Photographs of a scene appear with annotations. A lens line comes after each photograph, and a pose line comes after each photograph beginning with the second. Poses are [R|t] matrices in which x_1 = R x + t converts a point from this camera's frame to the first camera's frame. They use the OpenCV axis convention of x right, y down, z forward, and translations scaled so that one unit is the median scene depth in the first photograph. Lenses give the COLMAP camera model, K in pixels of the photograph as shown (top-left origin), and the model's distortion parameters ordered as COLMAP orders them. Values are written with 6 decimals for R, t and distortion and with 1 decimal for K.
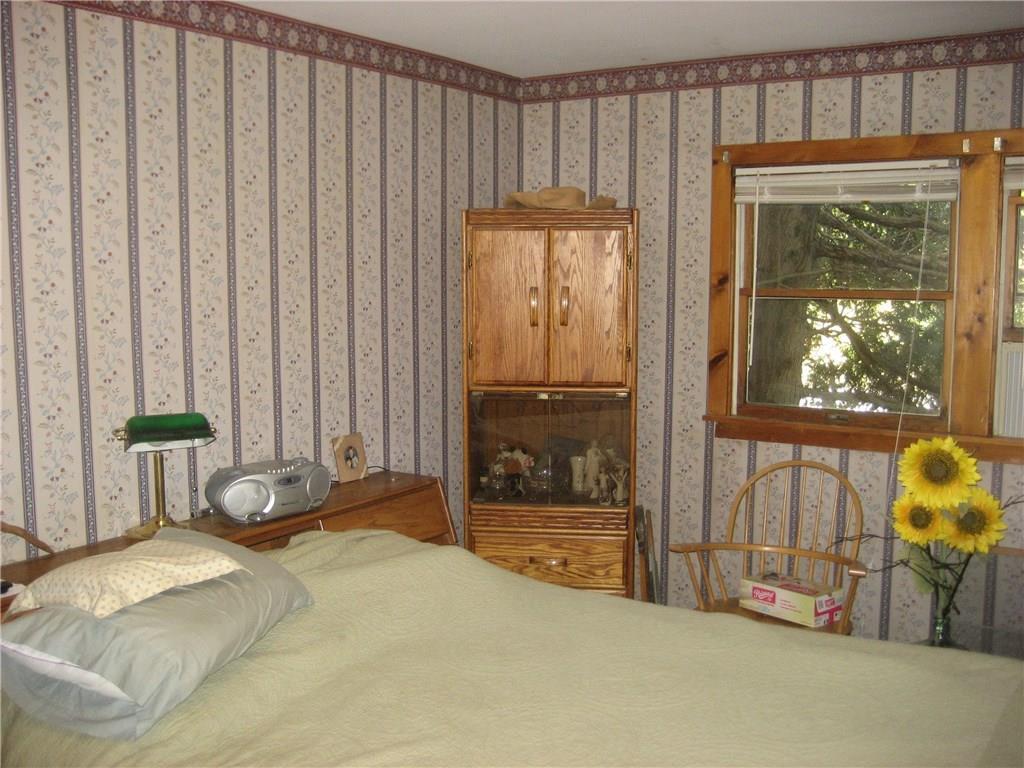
lens RADIAL K [[1057.8, 0, 516.5], [0, 1057.8, 381.5], [0, 0, 1]] dist [-0.149743, 0.190893]
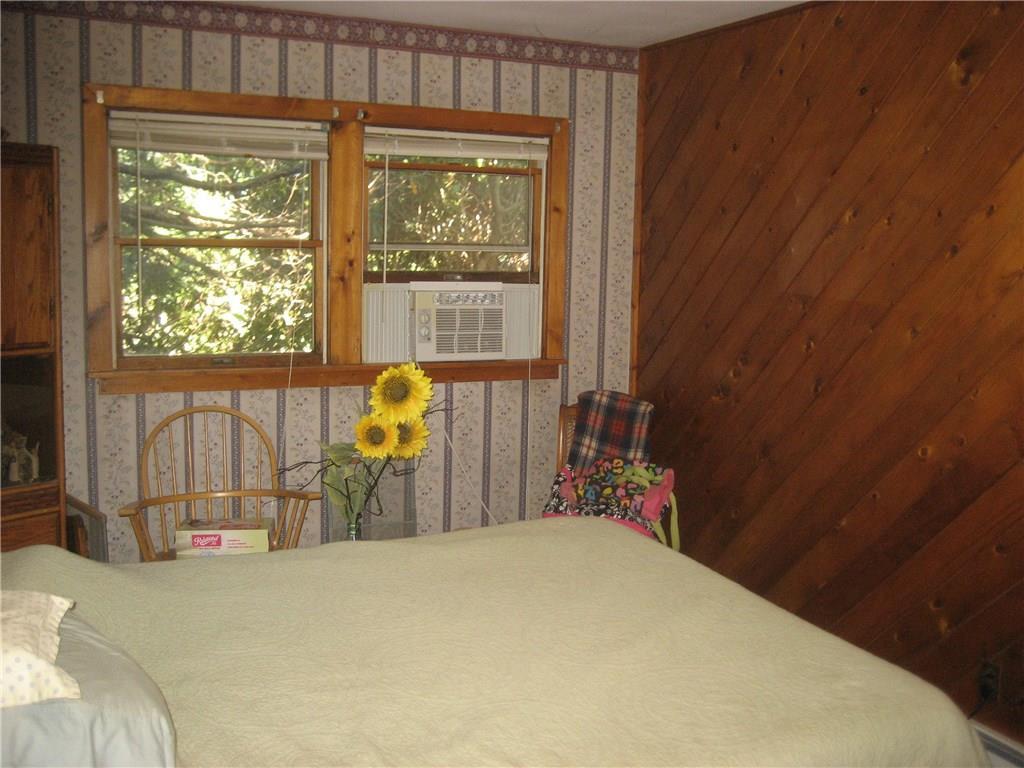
lens RADIAL K [[1057.8, 0, 516.5], [0, 1057.8, 381.5], [0, 0, 1]] dist [-0.149743, 0.190893]
pose [[0.528306, -0.100834, 0.843045, -0.454695], [0.062064, 0.994853, 0.080098, -0.011980], [-0.846782, 0.010007, 0.531845, 0.211575]]
